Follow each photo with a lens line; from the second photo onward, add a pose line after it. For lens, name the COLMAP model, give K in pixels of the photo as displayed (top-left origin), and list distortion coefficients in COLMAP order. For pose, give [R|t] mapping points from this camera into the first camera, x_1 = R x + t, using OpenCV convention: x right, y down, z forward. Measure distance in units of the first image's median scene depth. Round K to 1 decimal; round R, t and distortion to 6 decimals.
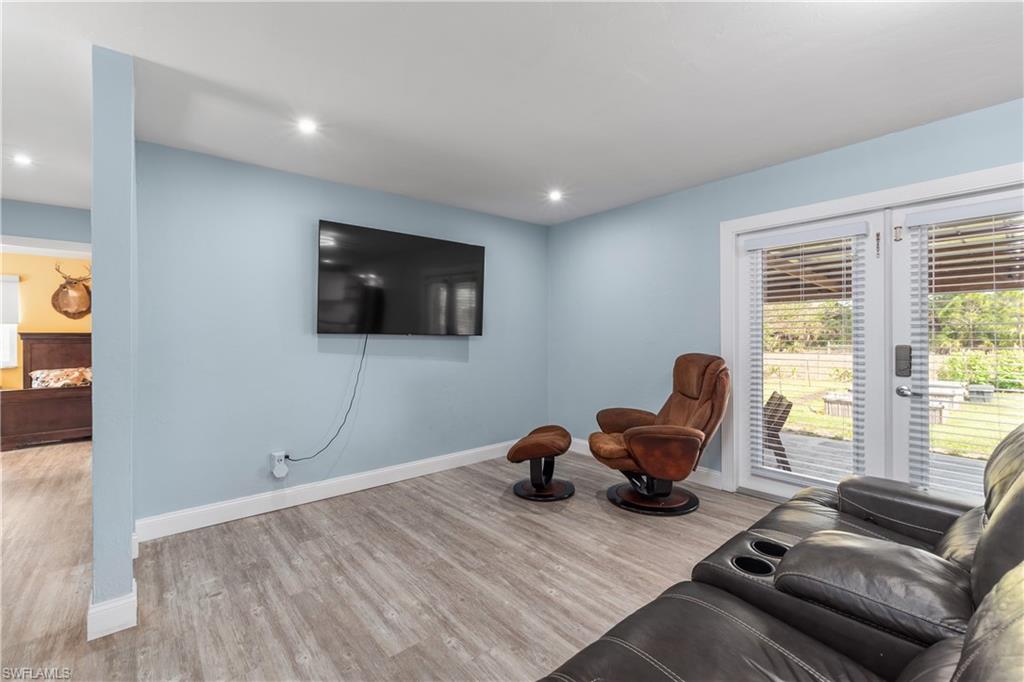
lens RADIAL K [[440.5, 0, 512.5], [0, 440.5, 339.1], [0, 0, 1]] dist [-0.001162, -0.000635]
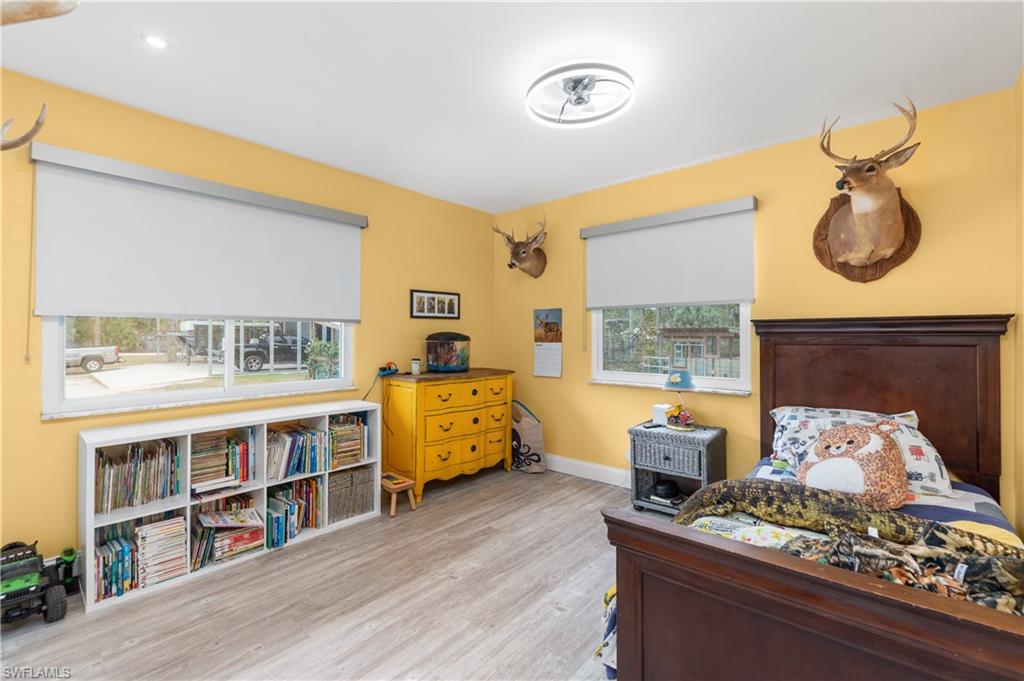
lens RADIAL K [[448.1, 0, 511.5], [0, 448.1, 336.8], [0, 0, 1]] dist [0.000585, -0.000575]
pose [[0.152156, 0.002306, -0.988354, -1.407697], [-0.001838, 0.999996, 0.002050, 0.004598], [0.988355, 0.001505, 0.152159, 1.366104]]
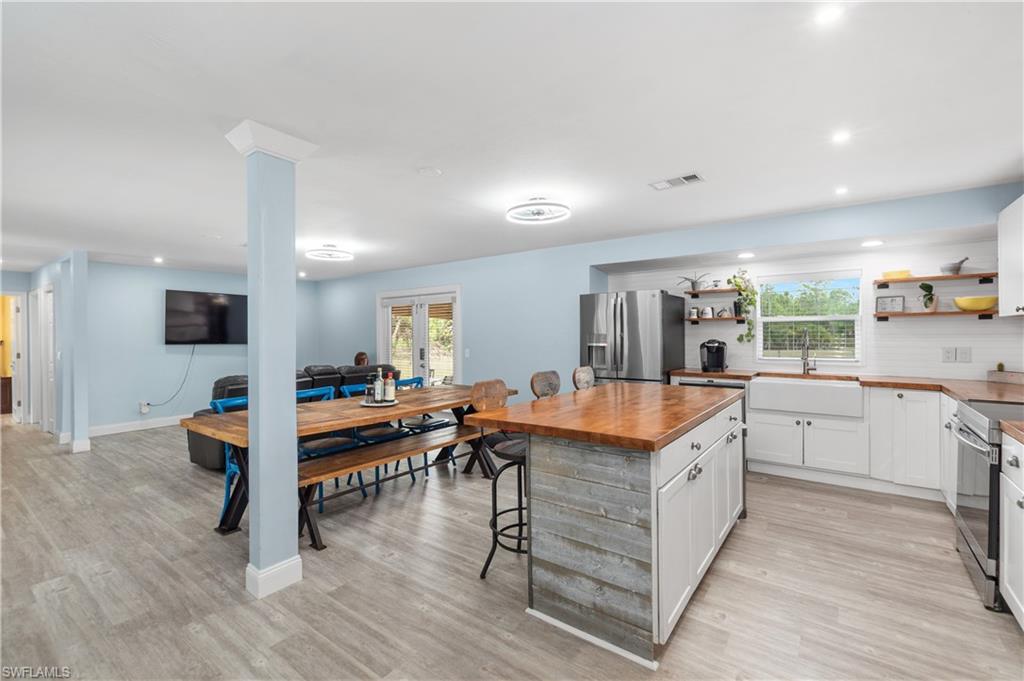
lens RADIAL K [[446.4, 0, 512.0], [0, 446.4, 340.5], [0, 0, 1]] dist [0.001121, -0.000456]
pose [[0.974255, -0.004660, 0.225400, 0.707509], [0.003142, 0.999970, 0.007096, -0.043579], [-0.225426, -0.006205, 0.974240, -1.487635]]
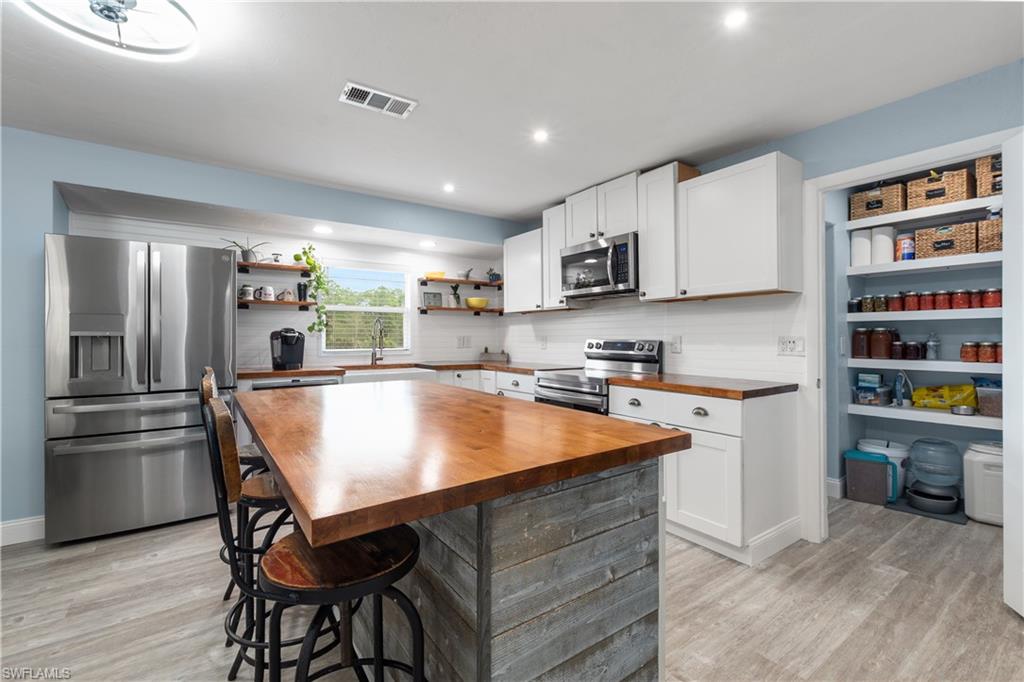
lens RADIAL K [[448.1, 0, 511.5], [0, 448.1, 337.3], [0, 0, 1]] dist [0.000585, -0.000575]
pose [[0.084044, 0.002306, 0.996459, 0.578583], [0.006256, 0.999976, -0.002841, -0.001069], [-0.996442, 0.006473, 0.084027, -0.845670]]
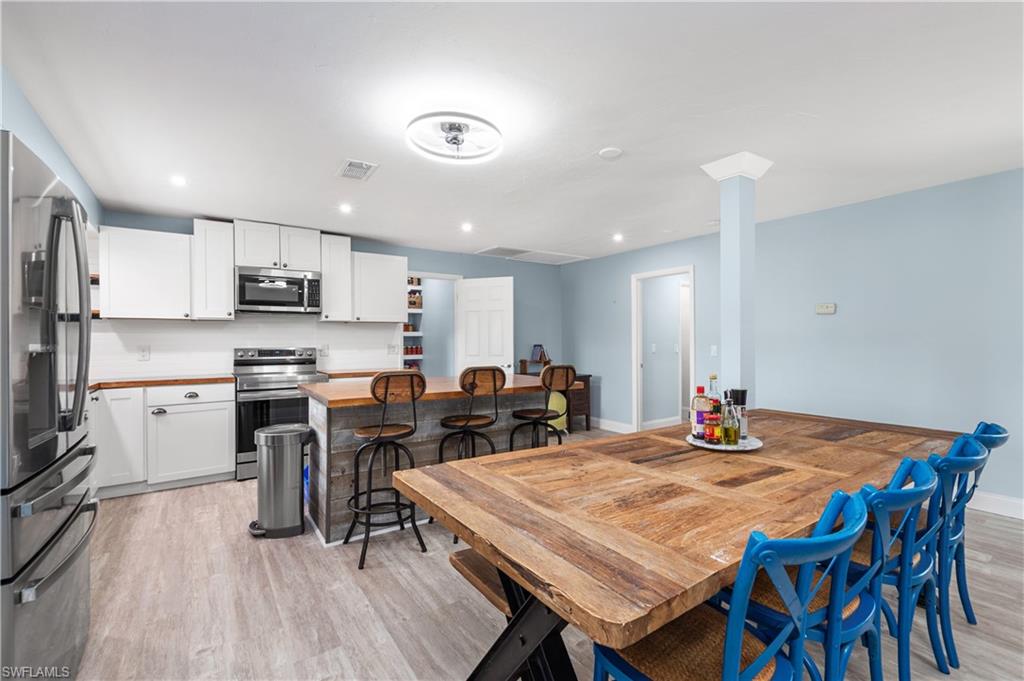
lens RADIAL K [[448.5, 0, 511.6], [0, 448.5, 331.0], [0, 0, 1]] dist [0.000977, -0.000411]
pose [[-0.995280, 0.010422, 0.096488, 0.865811], [0.008892, 0.999828, -0.016277, -0.022159], [-0.096641, -0.015342, -0.995201, 0.427118]]
